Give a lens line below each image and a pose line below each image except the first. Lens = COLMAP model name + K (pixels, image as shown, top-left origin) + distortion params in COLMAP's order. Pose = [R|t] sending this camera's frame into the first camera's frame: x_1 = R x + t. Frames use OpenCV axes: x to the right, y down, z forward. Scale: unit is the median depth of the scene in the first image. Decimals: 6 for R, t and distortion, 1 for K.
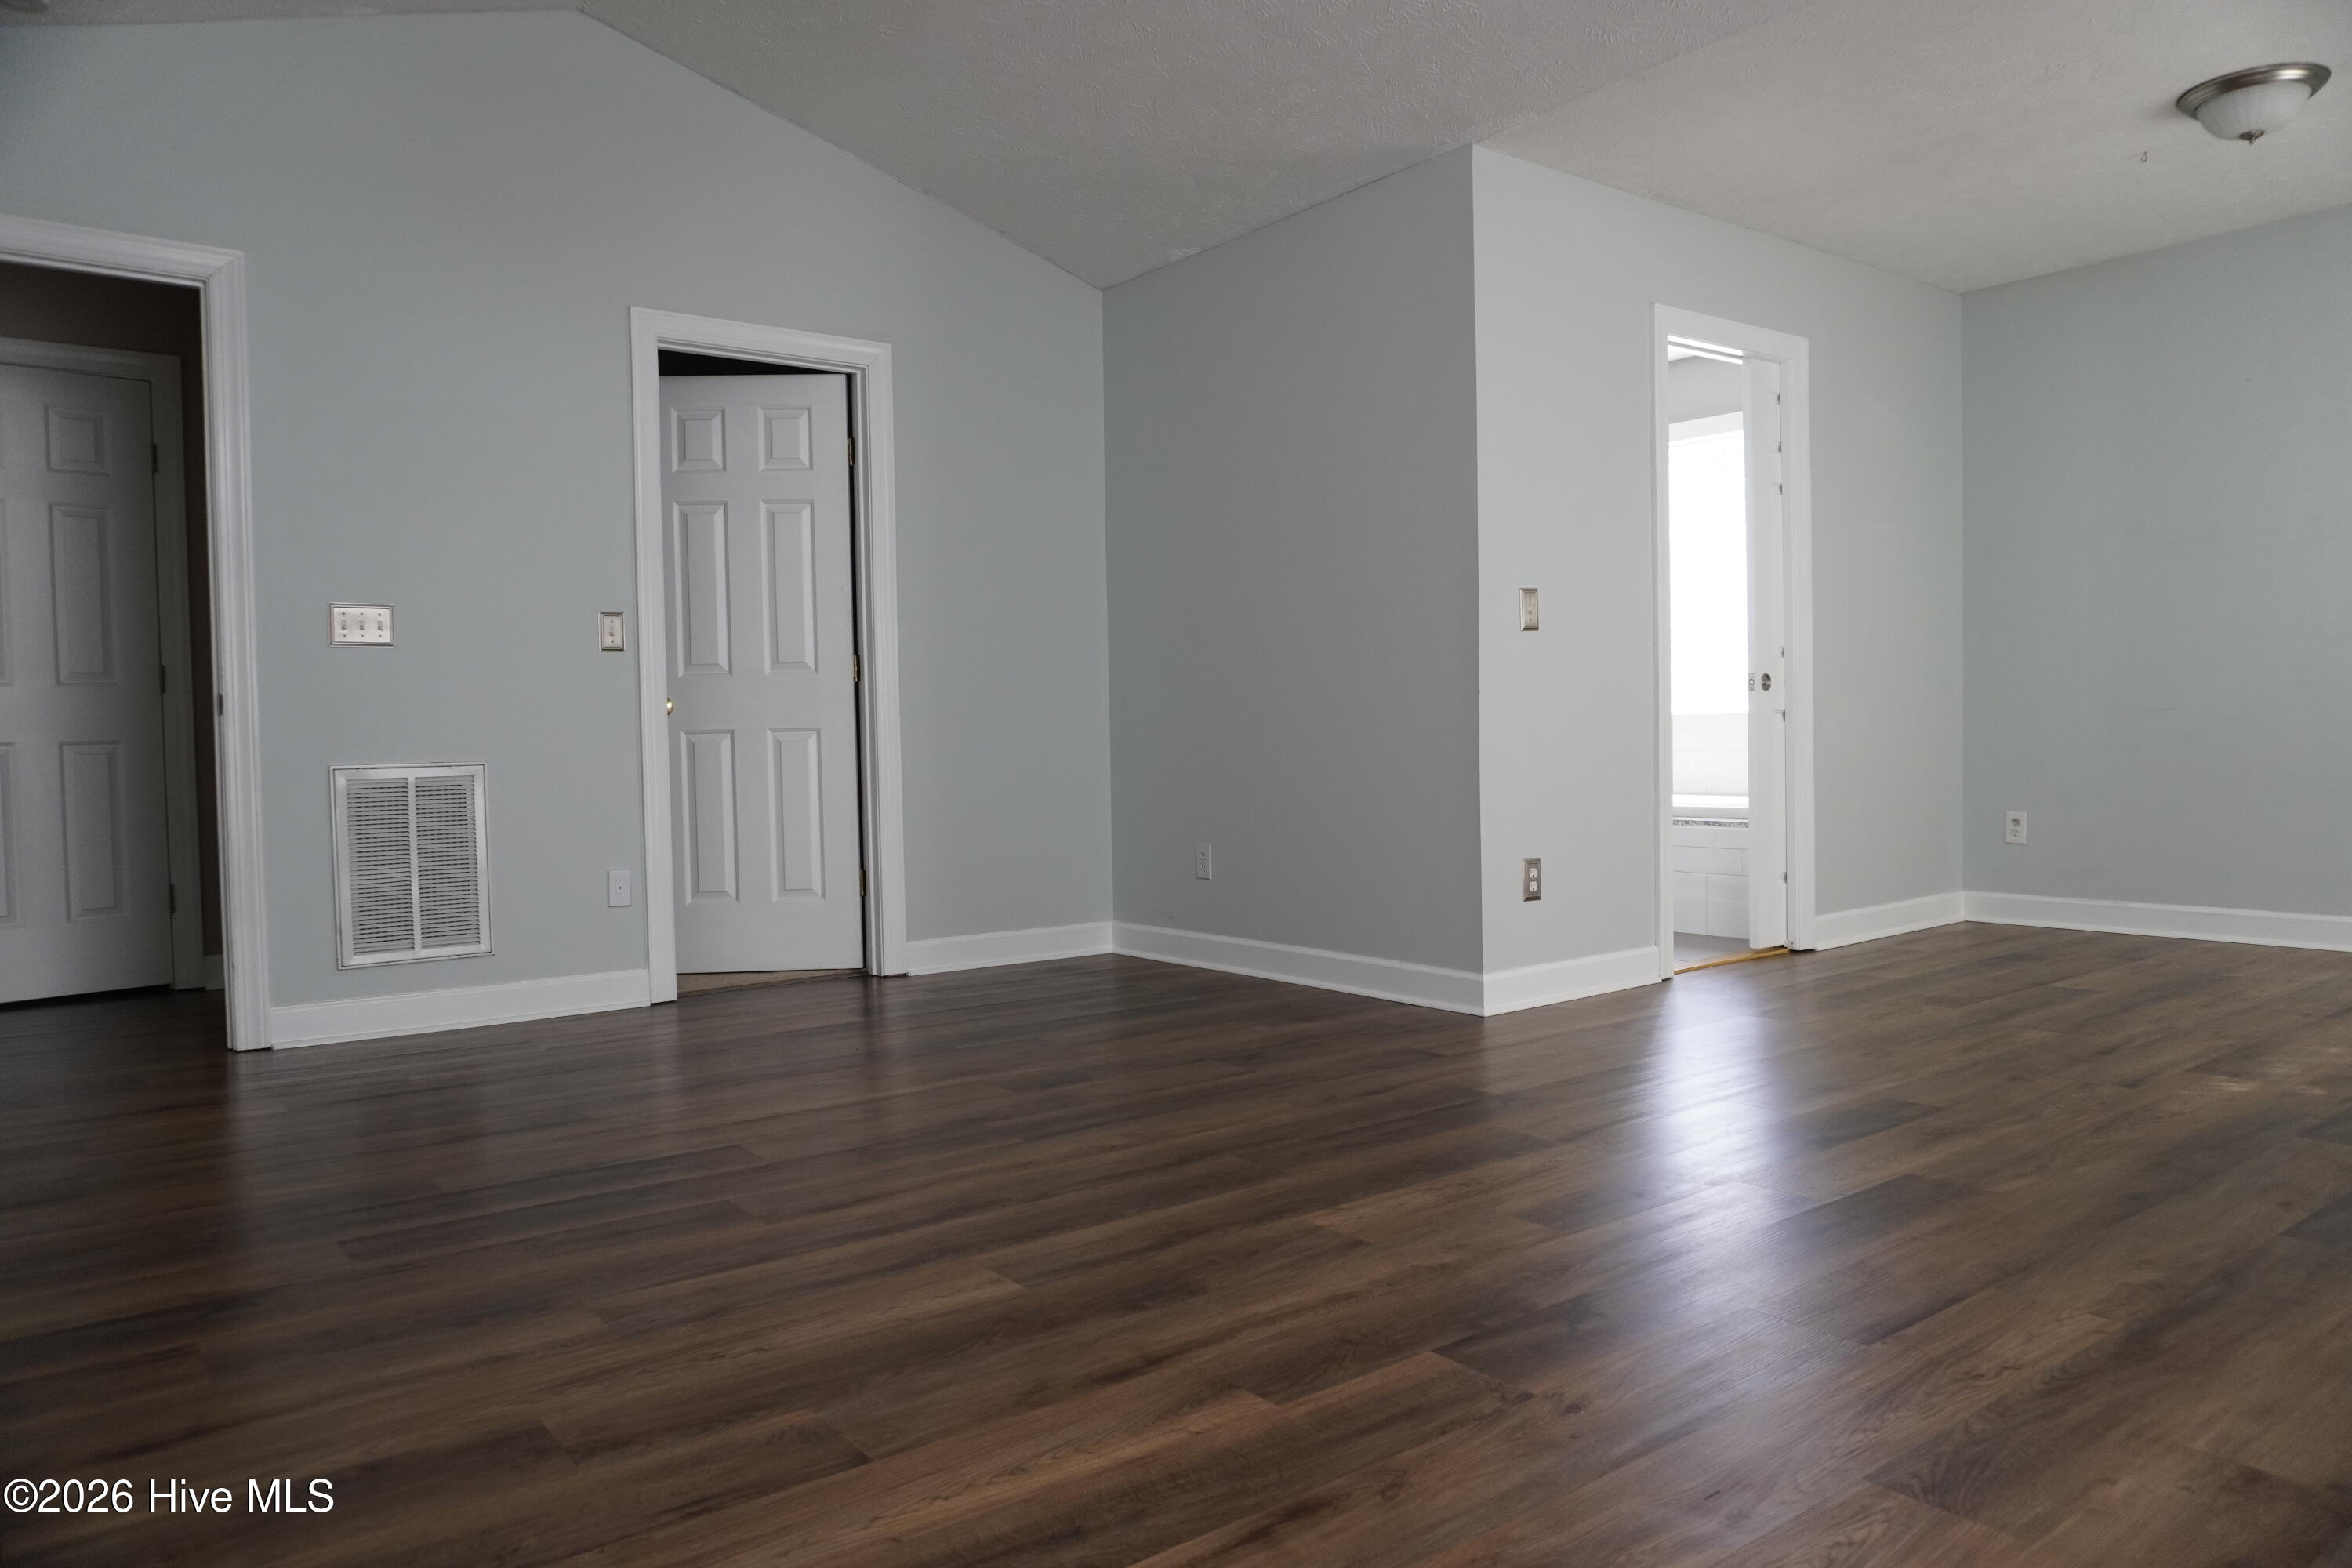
lens RADIAL K [[1582.2, 0, 1182.5], [0, 1582.2, 786.6], [0, 0, 1]] dist [-0.045176, 0.031120]
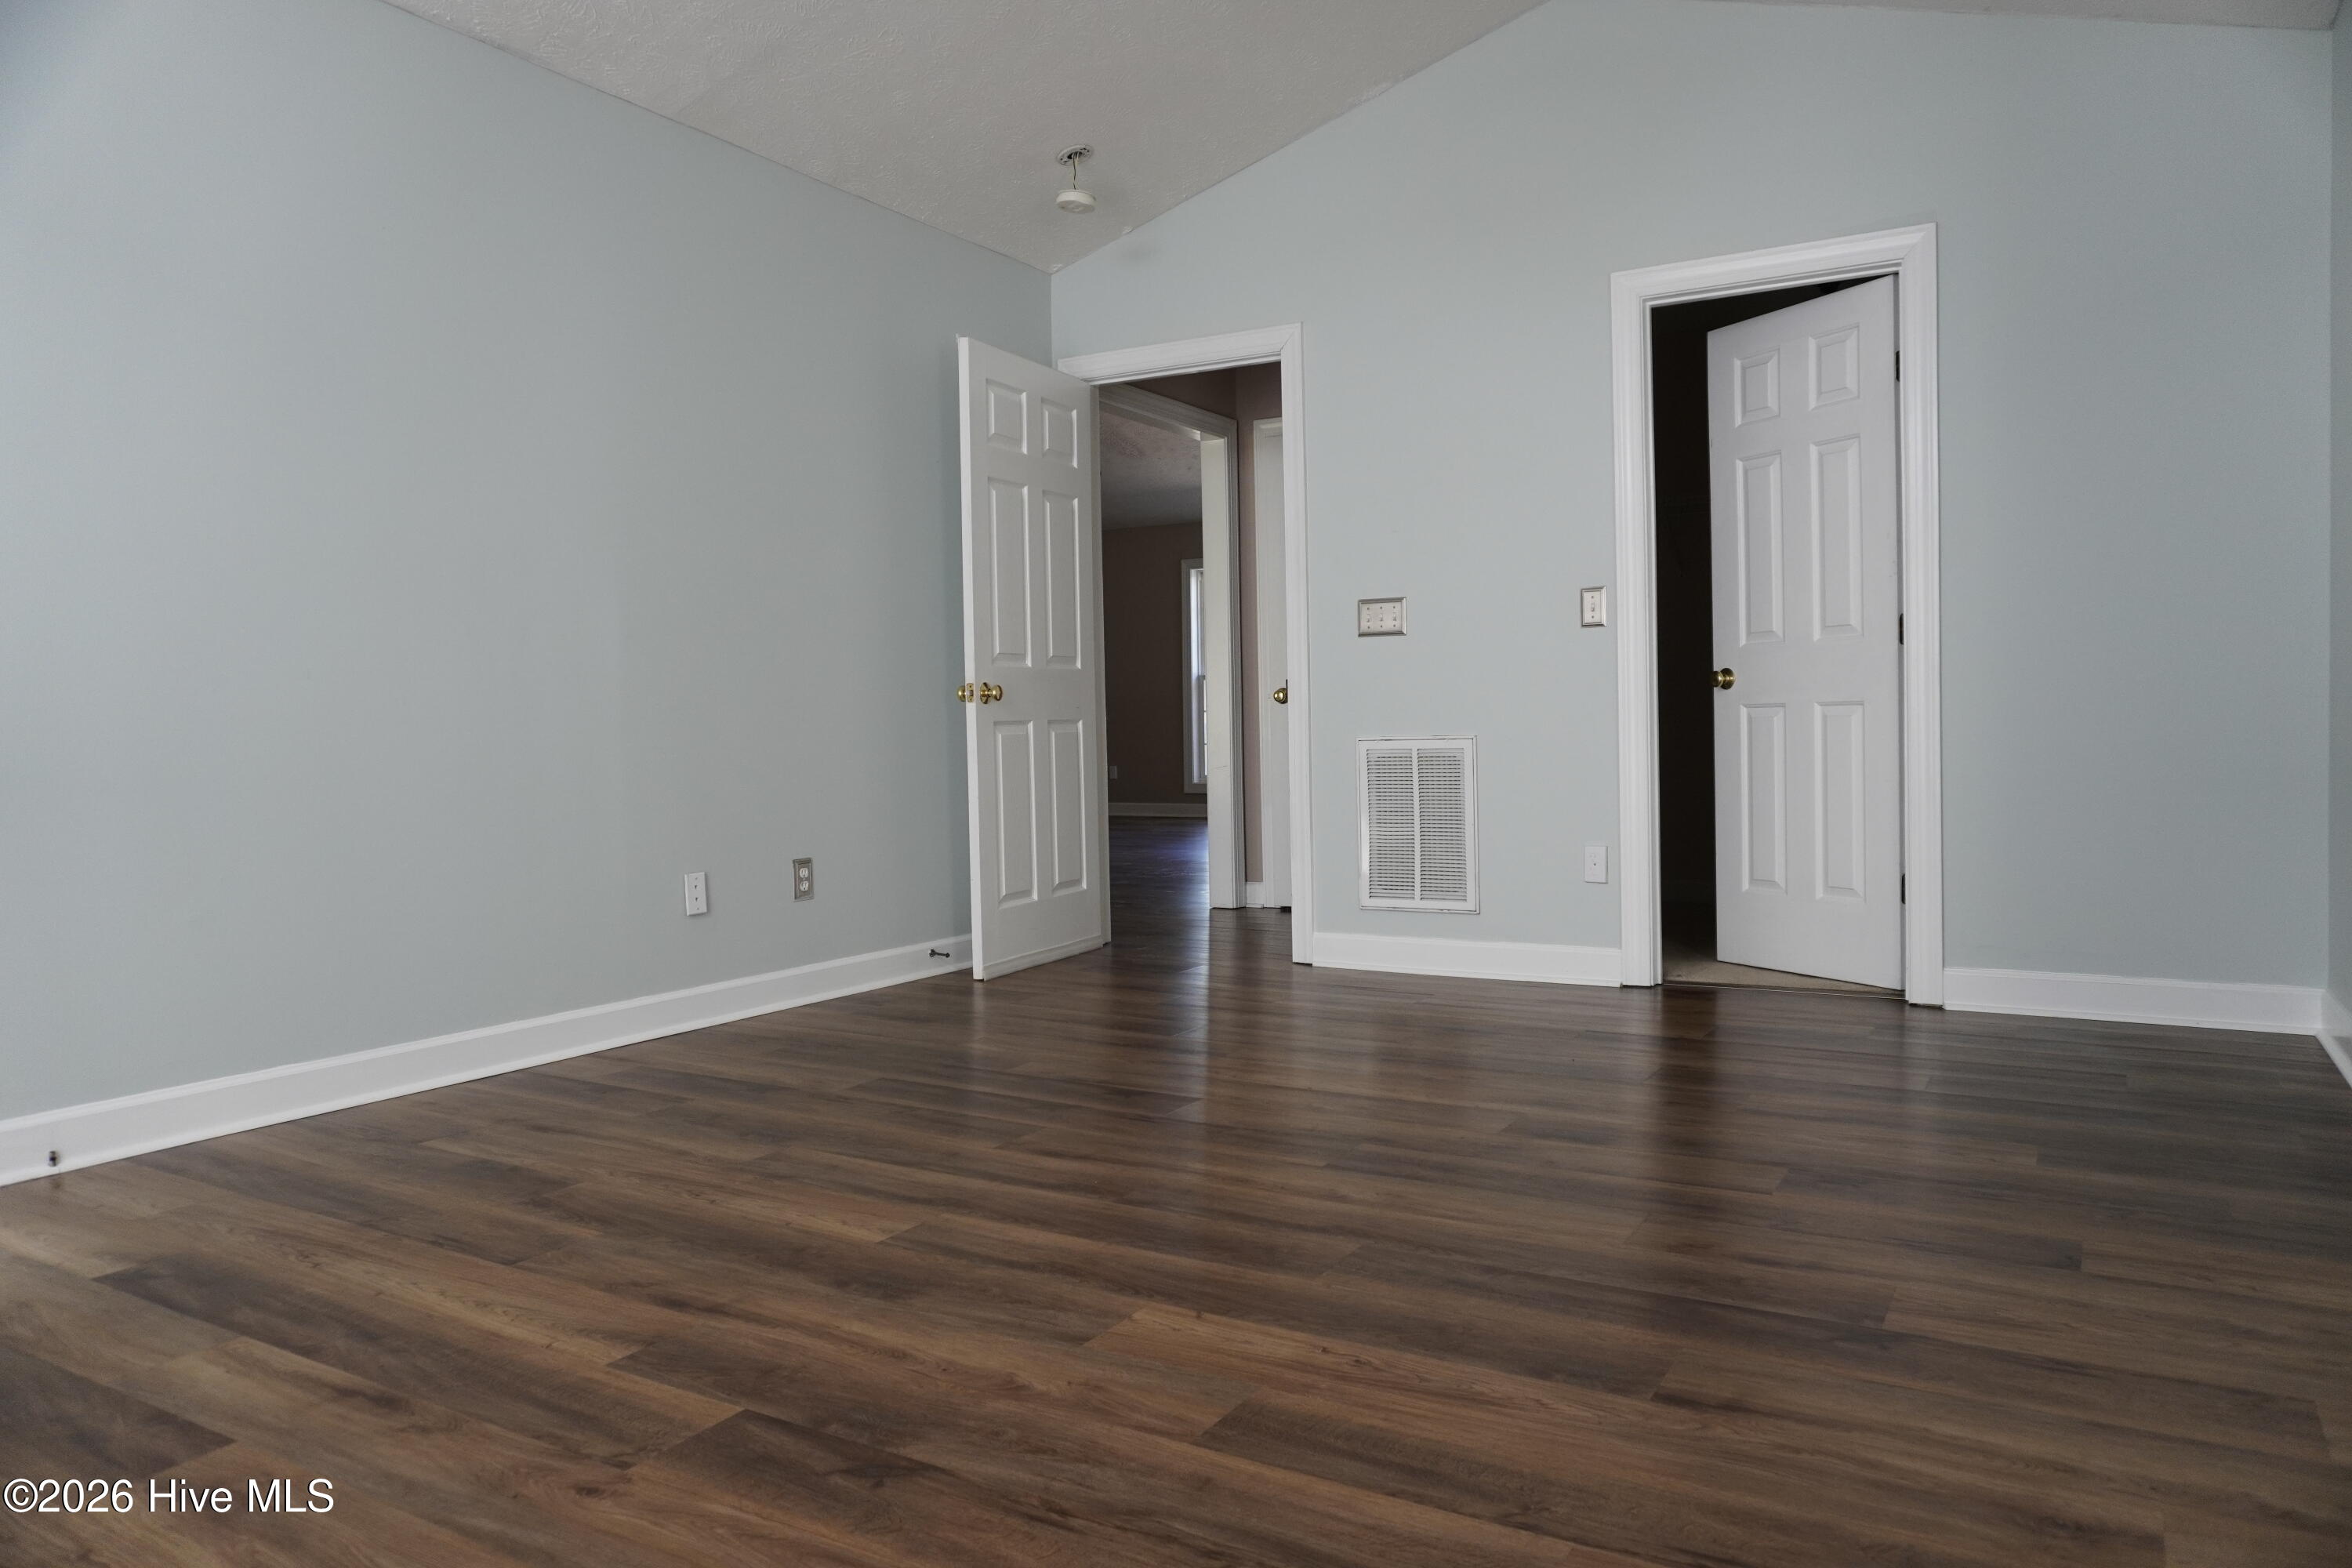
lens RADIAL K [[1582.2, 0, 1185.2], [0, 1582.2, 771.8], [0, 0, 1]] dist [-0.045176, 0.031120]
pose [[0.354770, 0.037713, -0.934193, 0.934788], [-0.018777, 0.999272, 0.033210, -0.043227], [0.934765, 0.005759, 0.355219, 0.778399]]
